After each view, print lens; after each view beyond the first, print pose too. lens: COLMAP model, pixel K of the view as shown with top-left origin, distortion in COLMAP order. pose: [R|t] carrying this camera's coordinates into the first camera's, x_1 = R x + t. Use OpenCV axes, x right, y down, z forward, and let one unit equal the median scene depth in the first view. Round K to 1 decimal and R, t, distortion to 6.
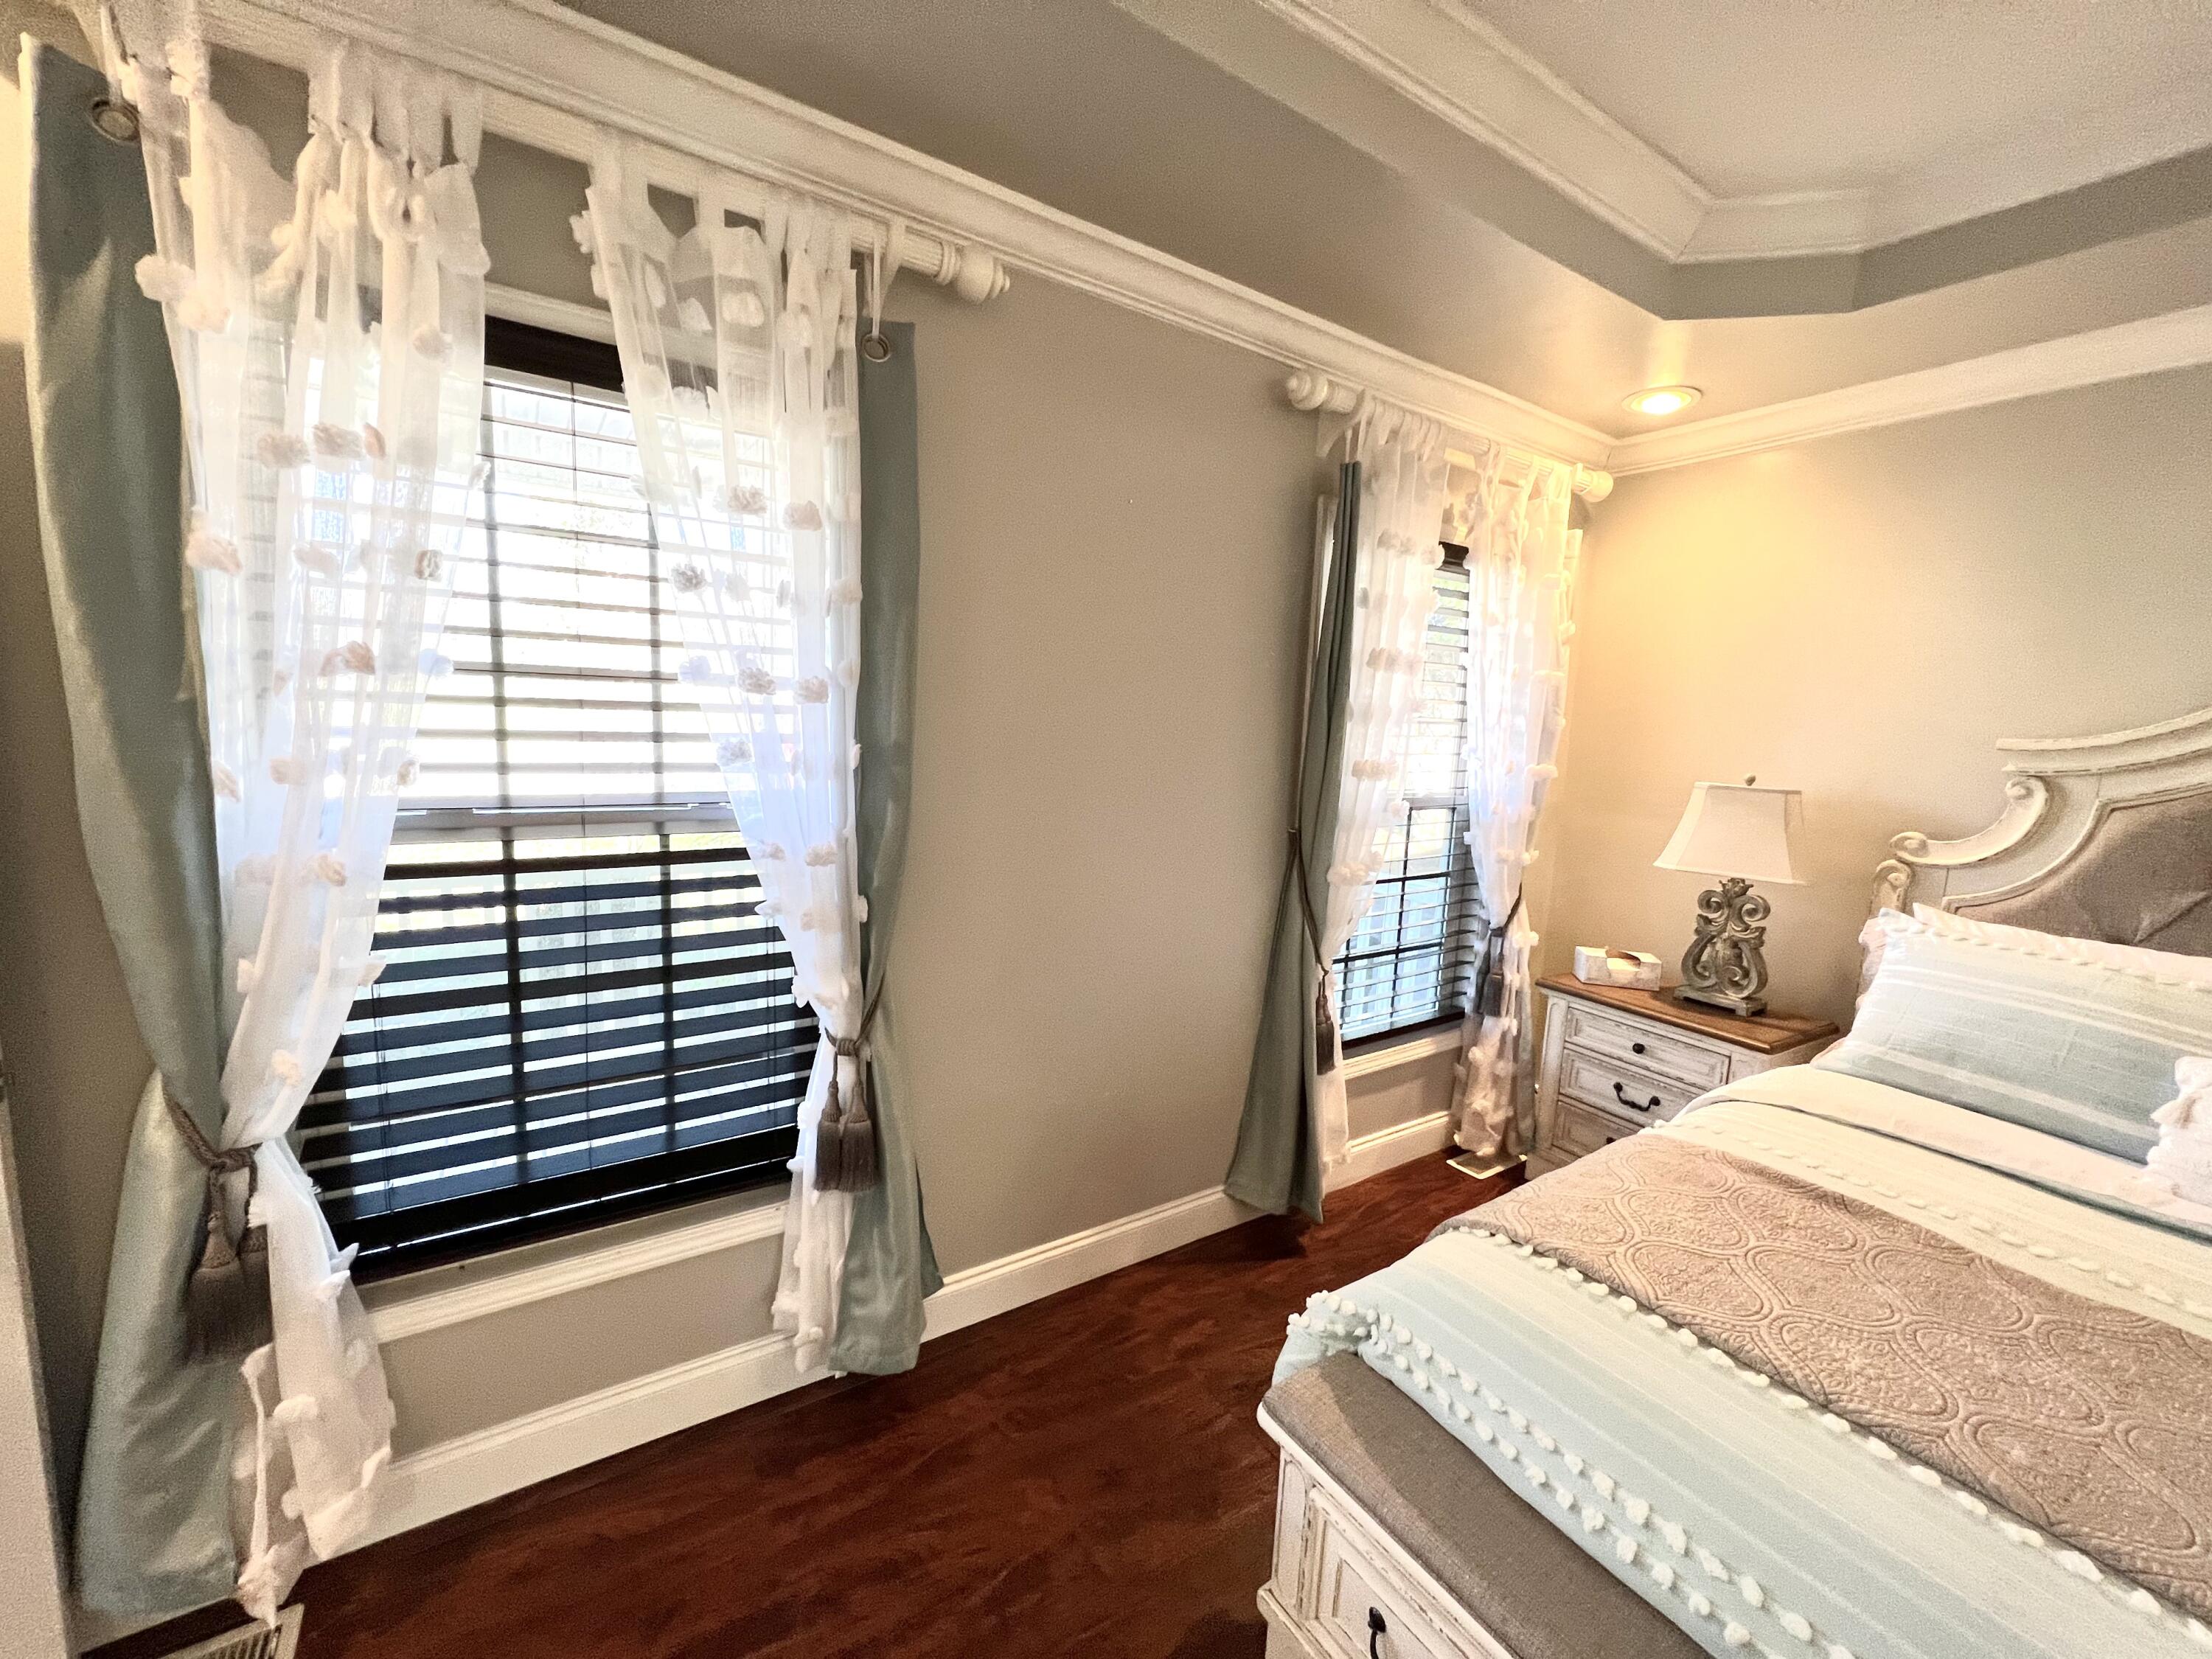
lens RADIAL K [[874.7, 0, 1112.0], [0, 874.7, 831.7], [0, 0, 1]] dist [0.001165, 0.000225]
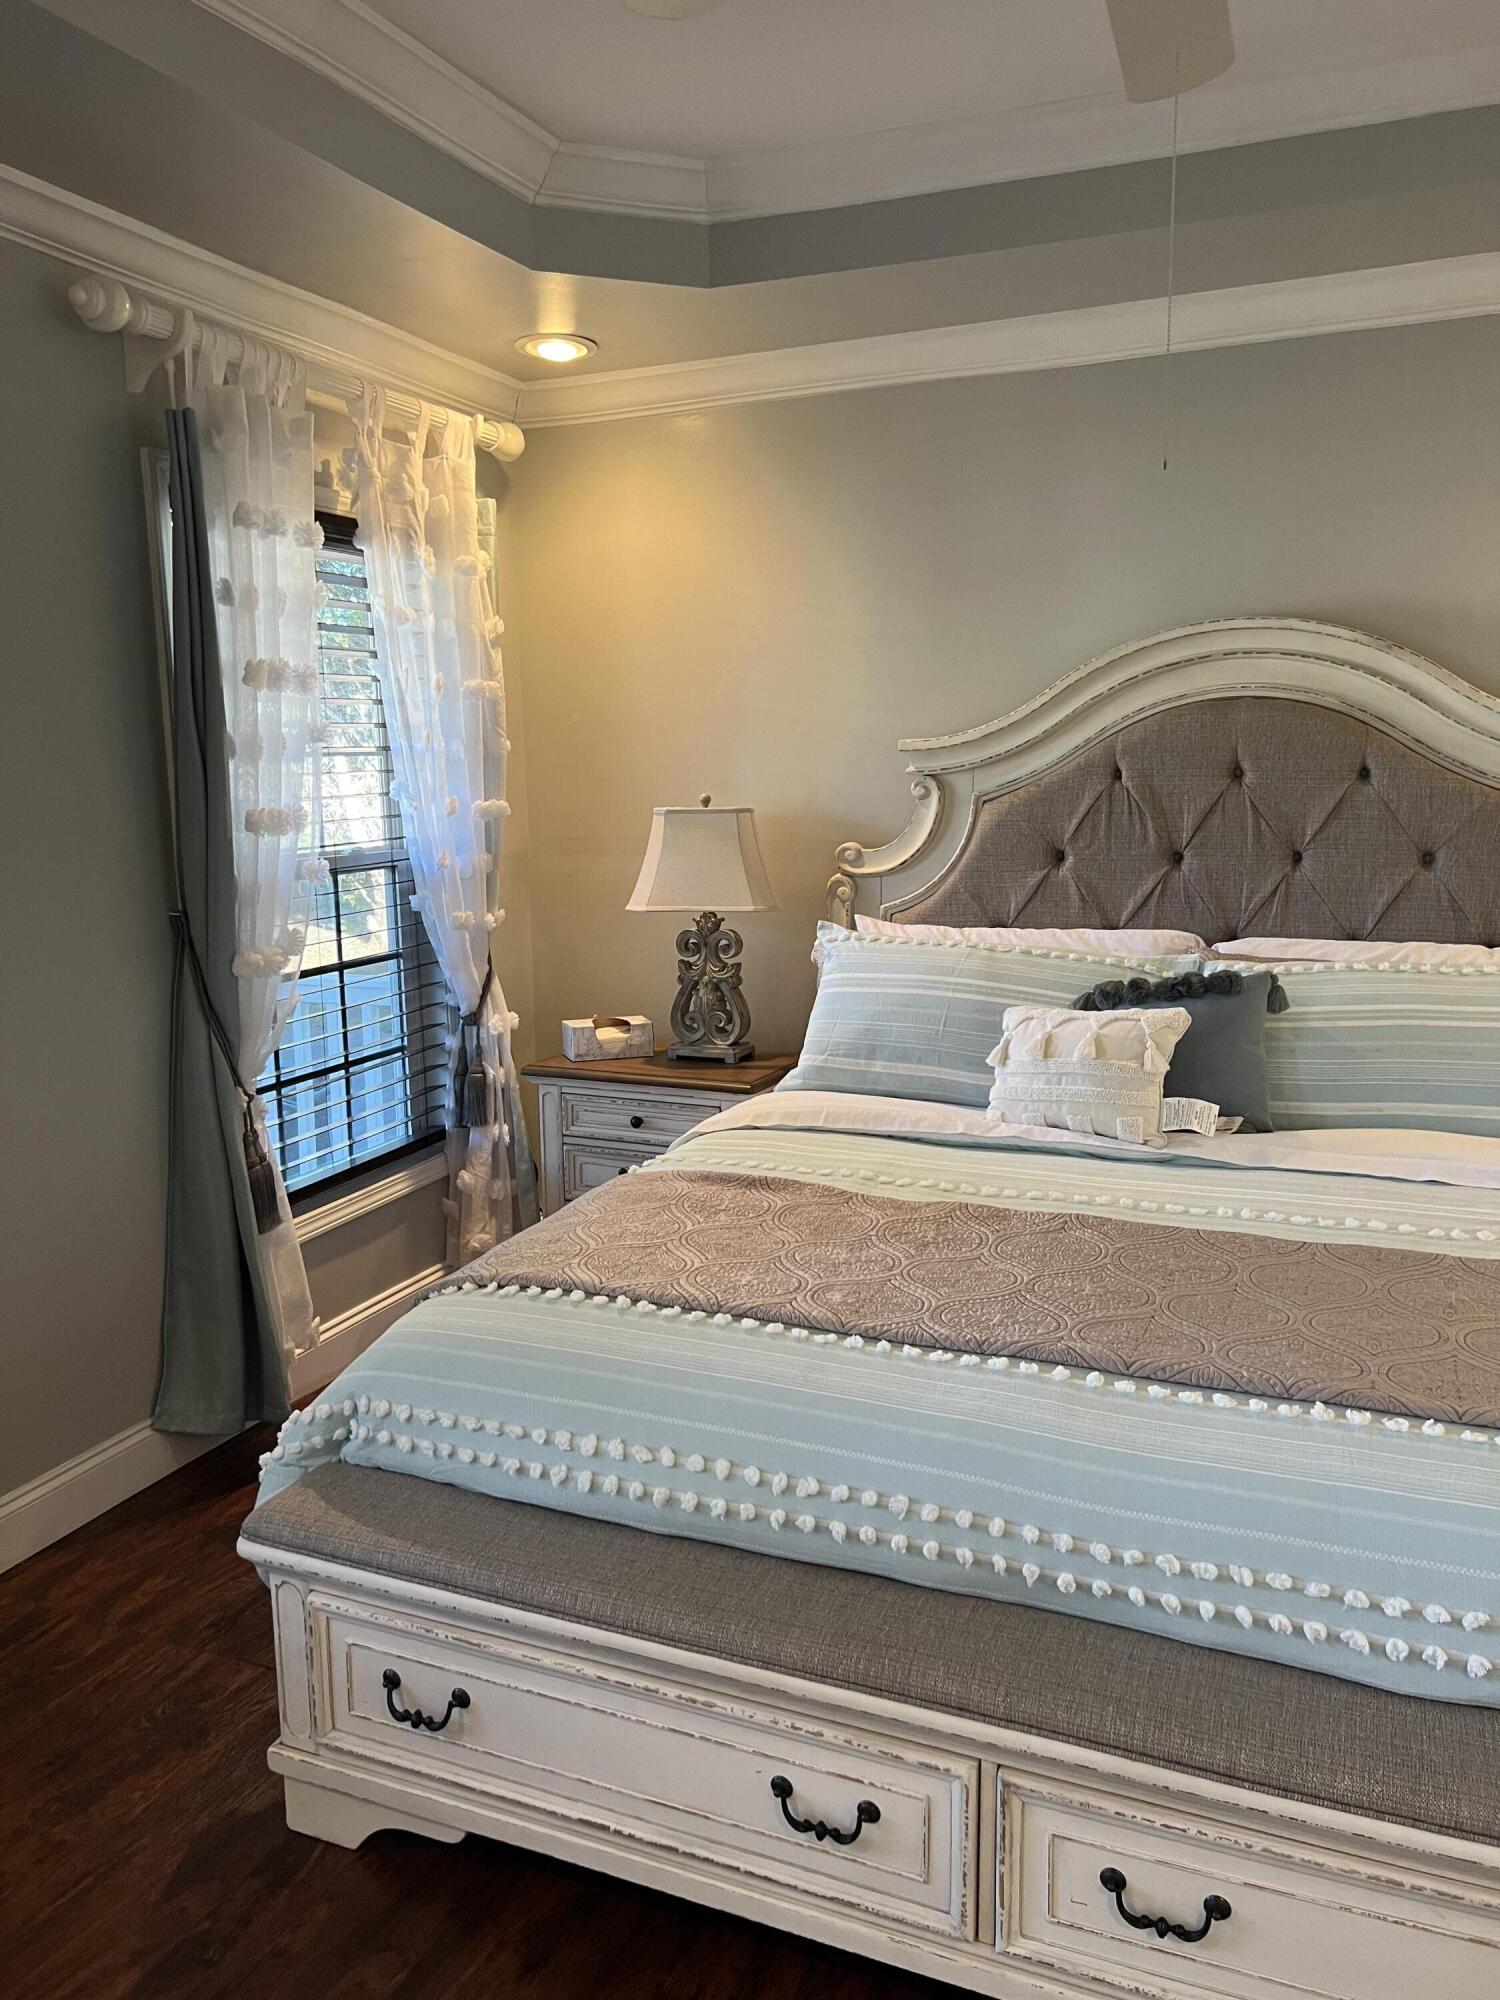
lens RADIAL K [[1468.3, 0, 750.0], [0, 1468.3, 1000.0], [0, 0, 1]] dist [0.061805, -0.096607]
pose [[0.829690, -0.145249, 0.538996, -0.067267], [0.123660, 0.989389, 0.076269, 0.034269], [-0.544355, 0.003373, 0.838848, -0.280945]]
